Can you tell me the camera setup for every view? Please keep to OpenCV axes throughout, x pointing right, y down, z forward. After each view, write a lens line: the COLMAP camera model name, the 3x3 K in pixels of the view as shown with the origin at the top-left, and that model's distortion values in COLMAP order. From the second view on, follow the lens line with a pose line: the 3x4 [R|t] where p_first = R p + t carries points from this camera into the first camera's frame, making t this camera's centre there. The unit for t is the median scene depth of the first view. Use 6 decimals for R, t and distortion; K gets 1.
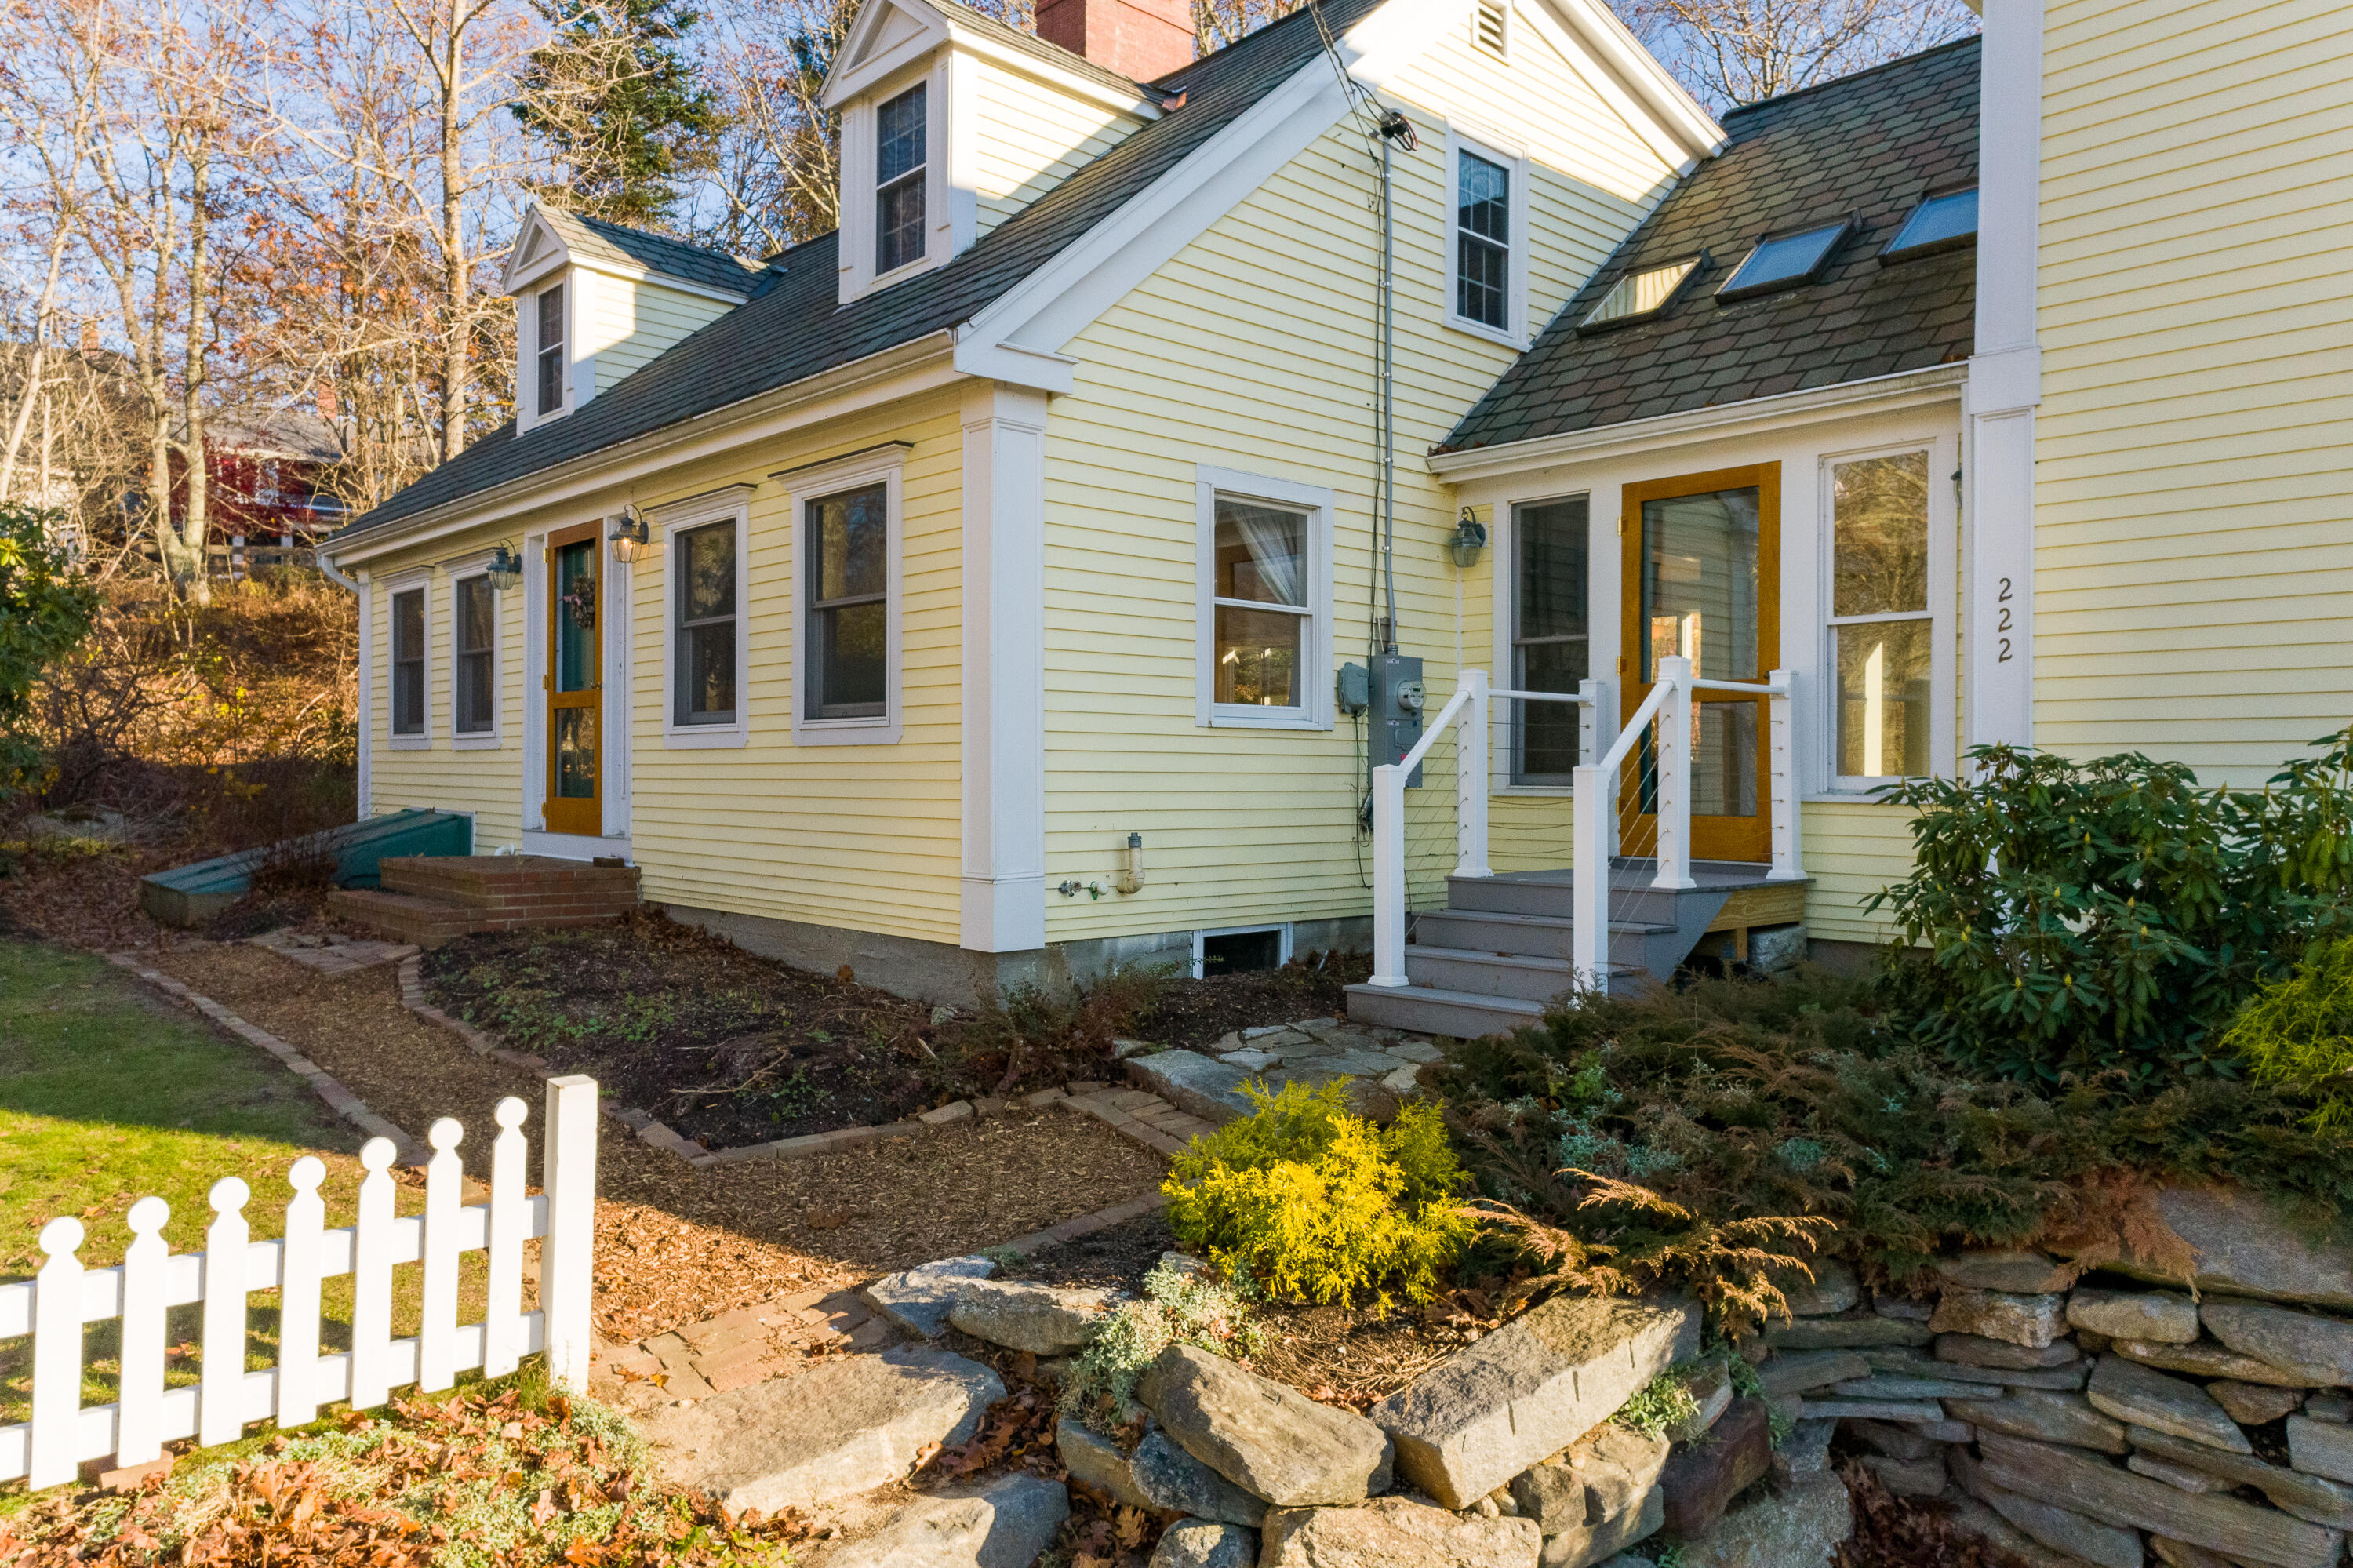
lens RADIAL K [[1557.9, 0, 1176.5], [0, 1557.9, 784.0], [0, 0, 1]] dist [0.036489, 0.001047]
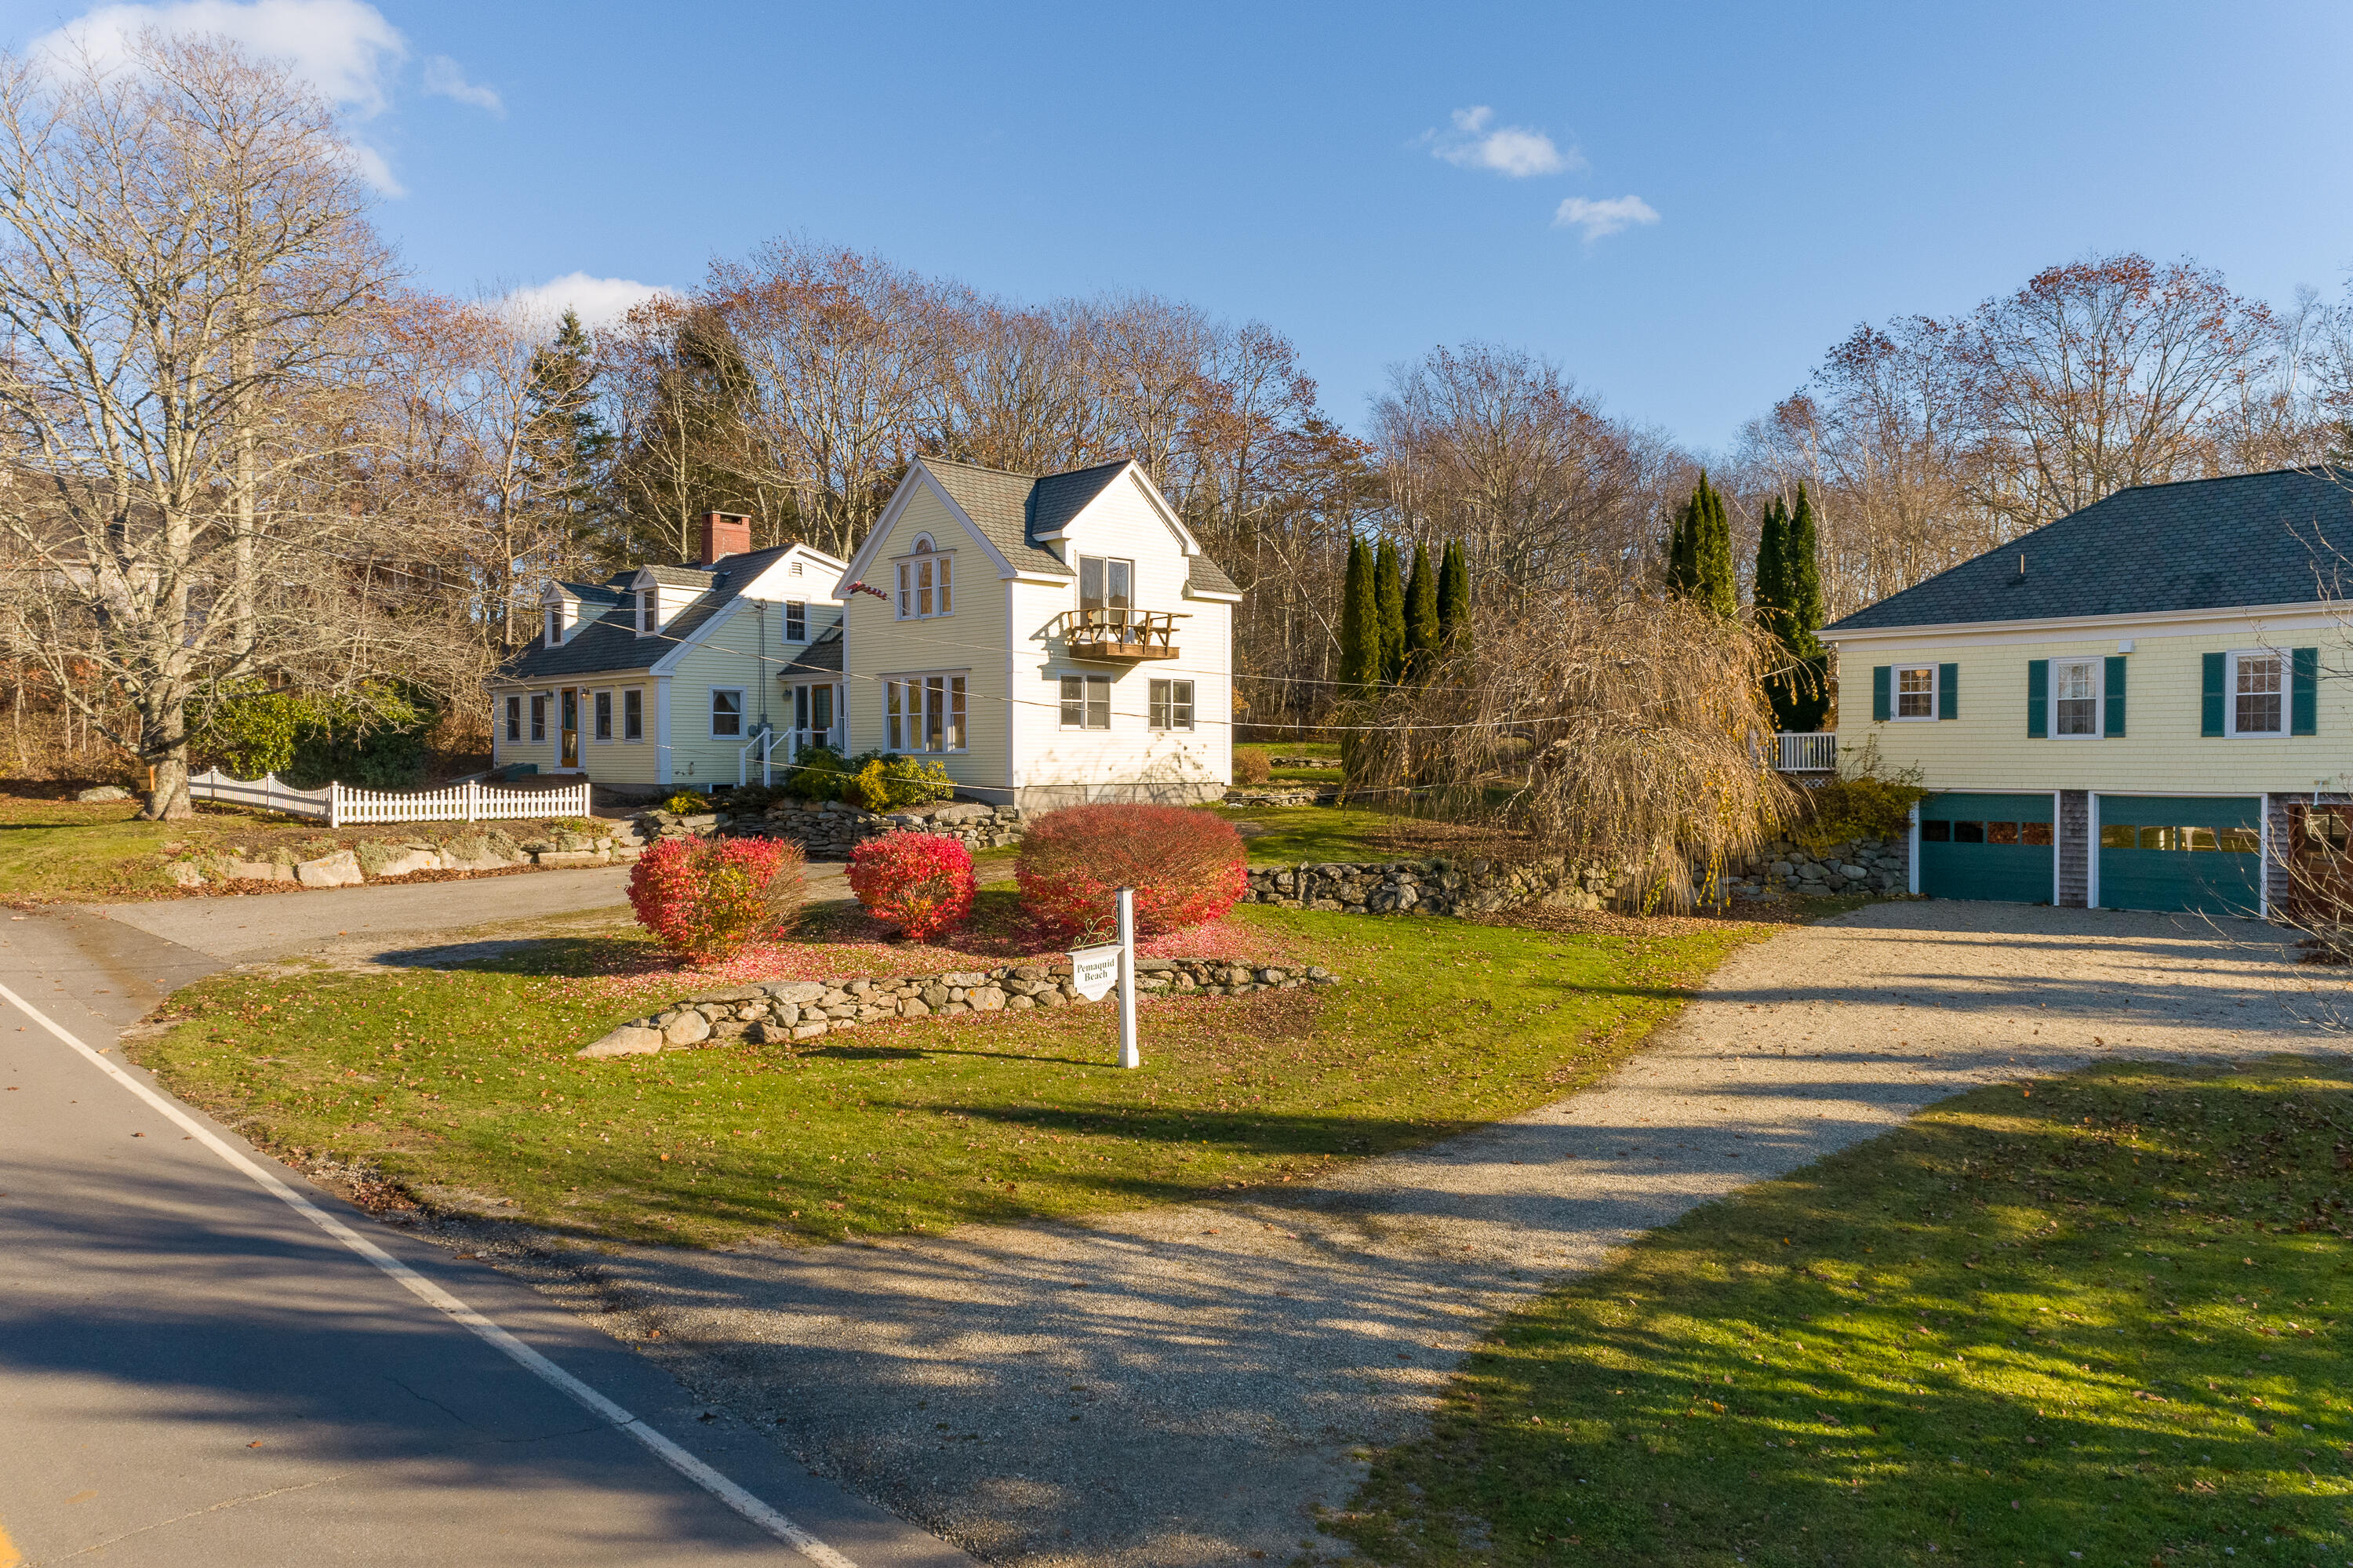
lens RADIAL K [[1614.6, 0, 1176.5], [0, 1614.6, 784.0], [0, 0, 1]] dist [0.038072, 0.001101]
pose [[0.999222, -0.008356, 0.038531, 1.326421], [0.008026, 0.999930, 0.008710, 0.069701], [-0.038601, -0.008394, 0.999219, -4.245717]]
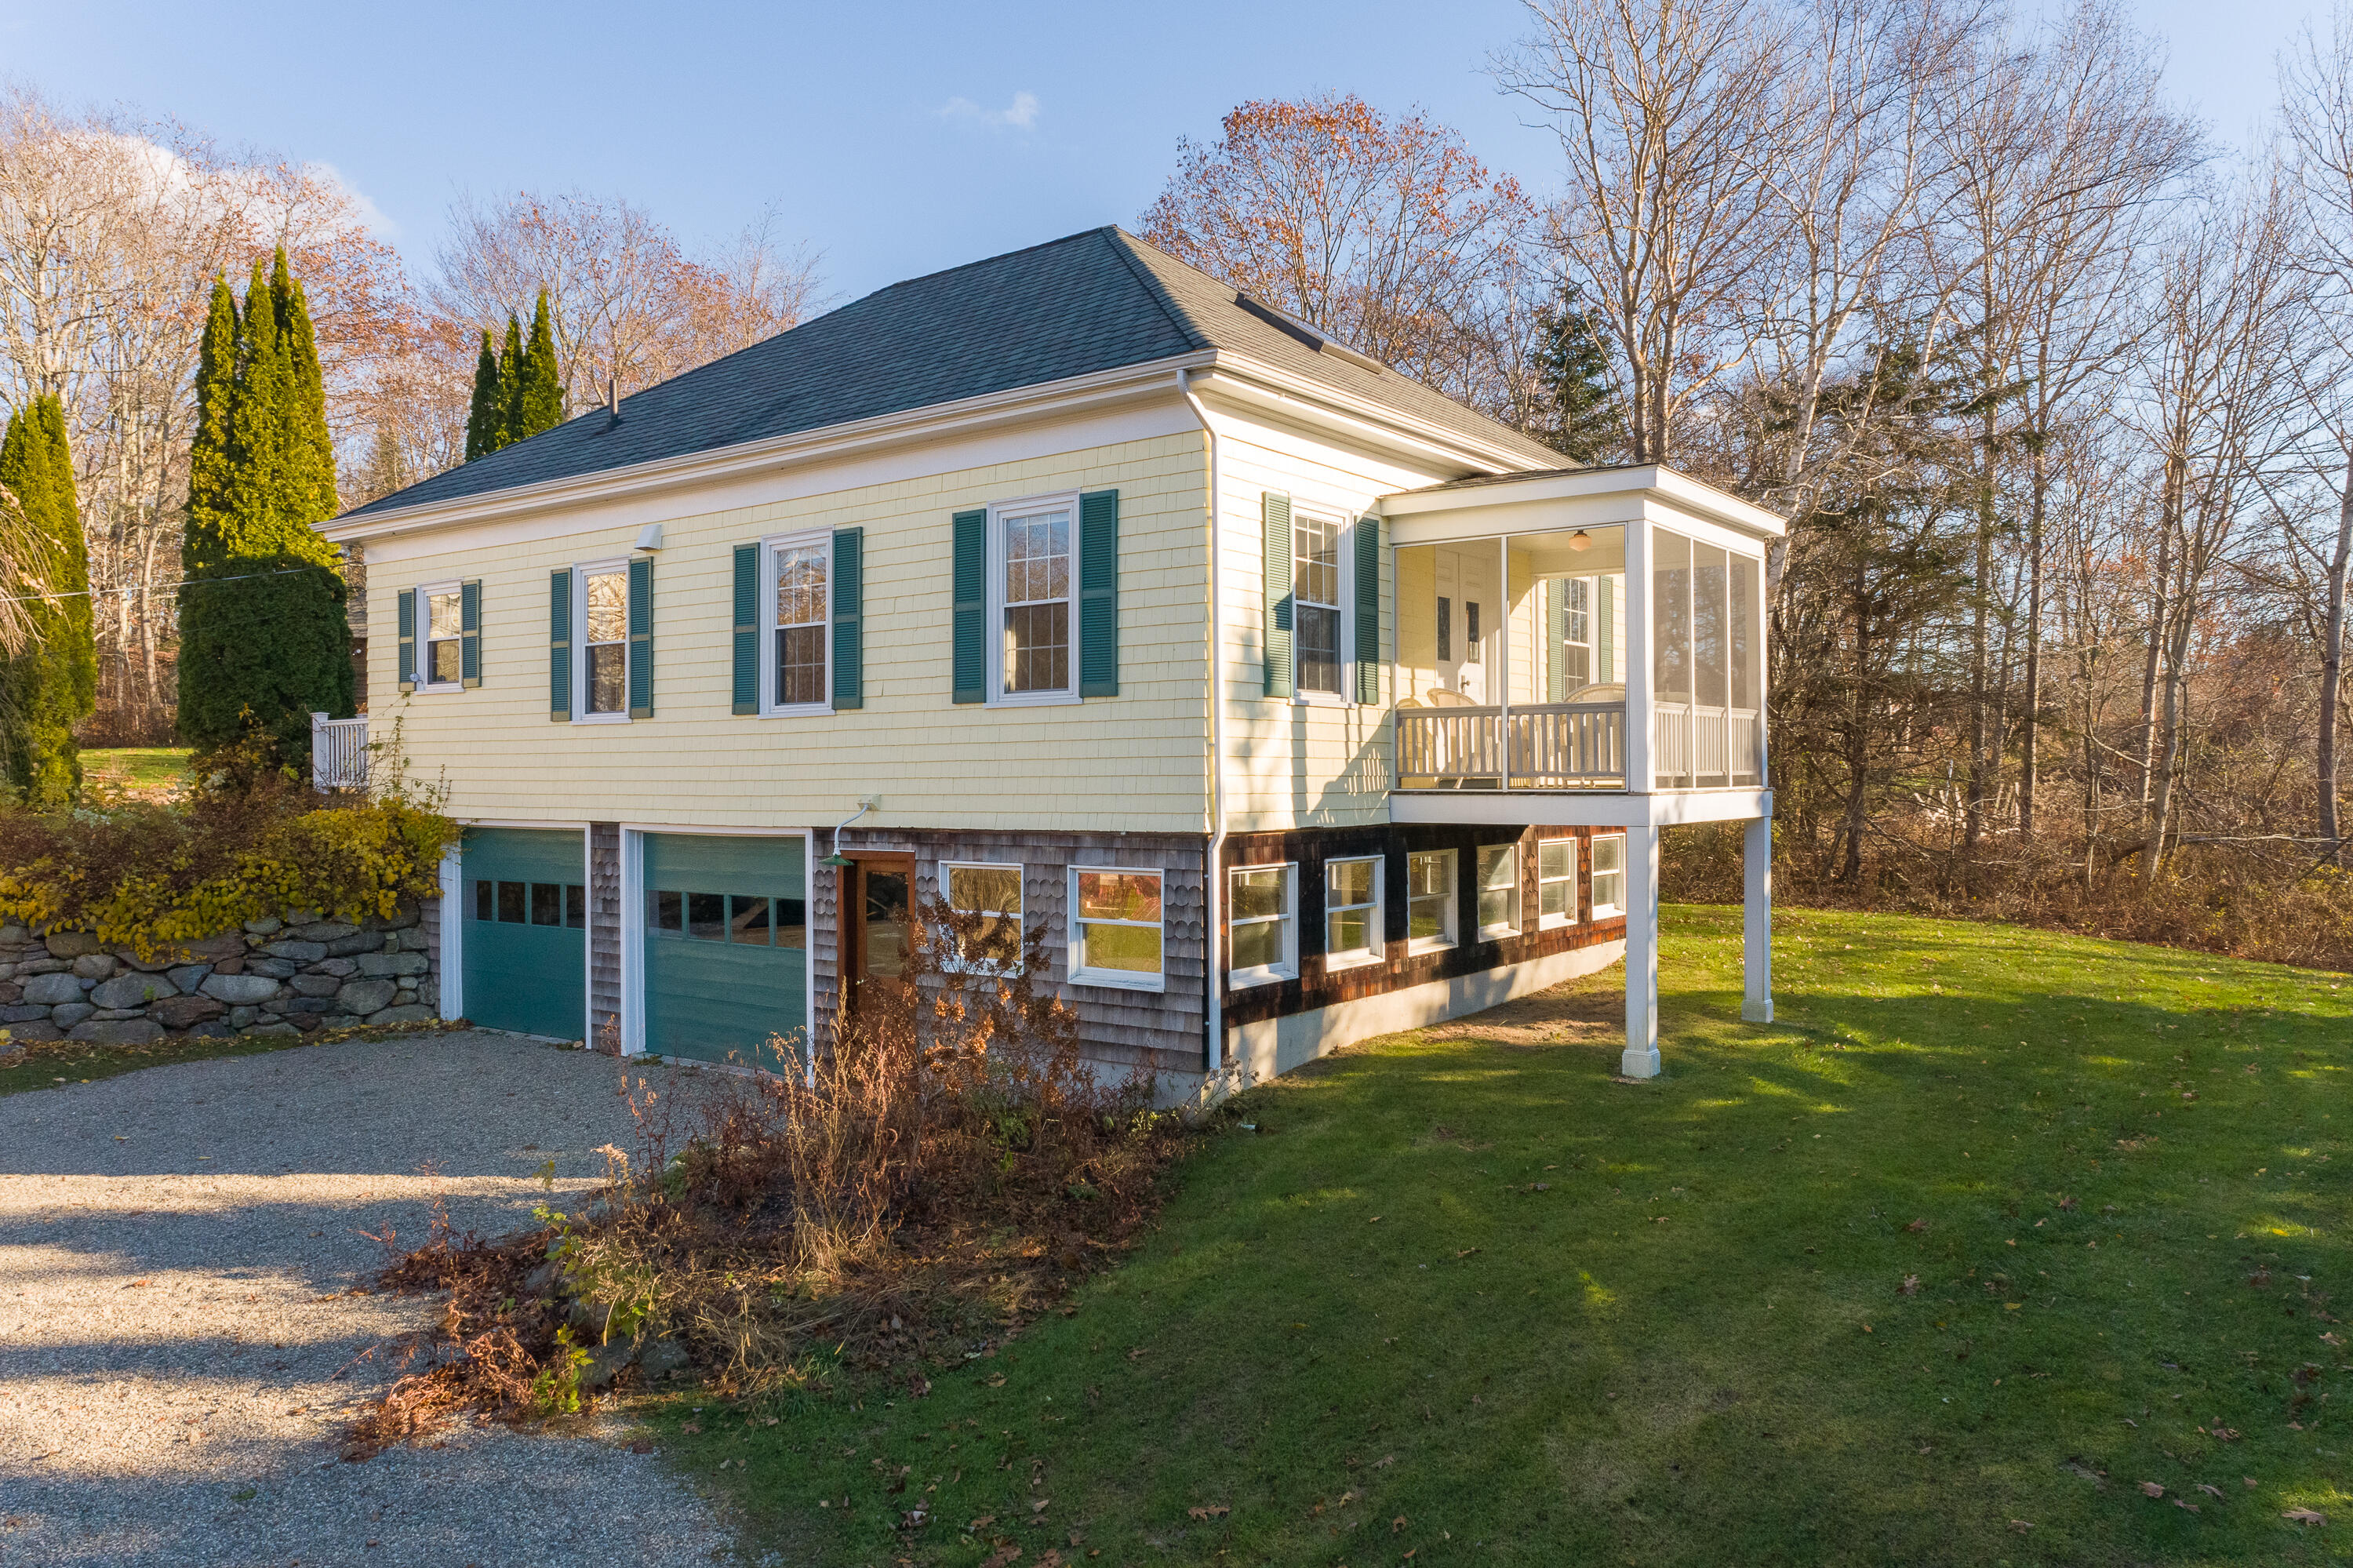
lens RADIAL K [[1557.9, 0, 1176.5], [0, 1557.9, 784.0], [0, 0, 1]] dist [0.036489, 0.001047]
pose [[0.979665, -0.011322, 0.200323, 4.307887], [0.012210, 0.999920, -0.003197, 0.108589], [-0.200271, 0.005578, 0.979725, -2.160832]]
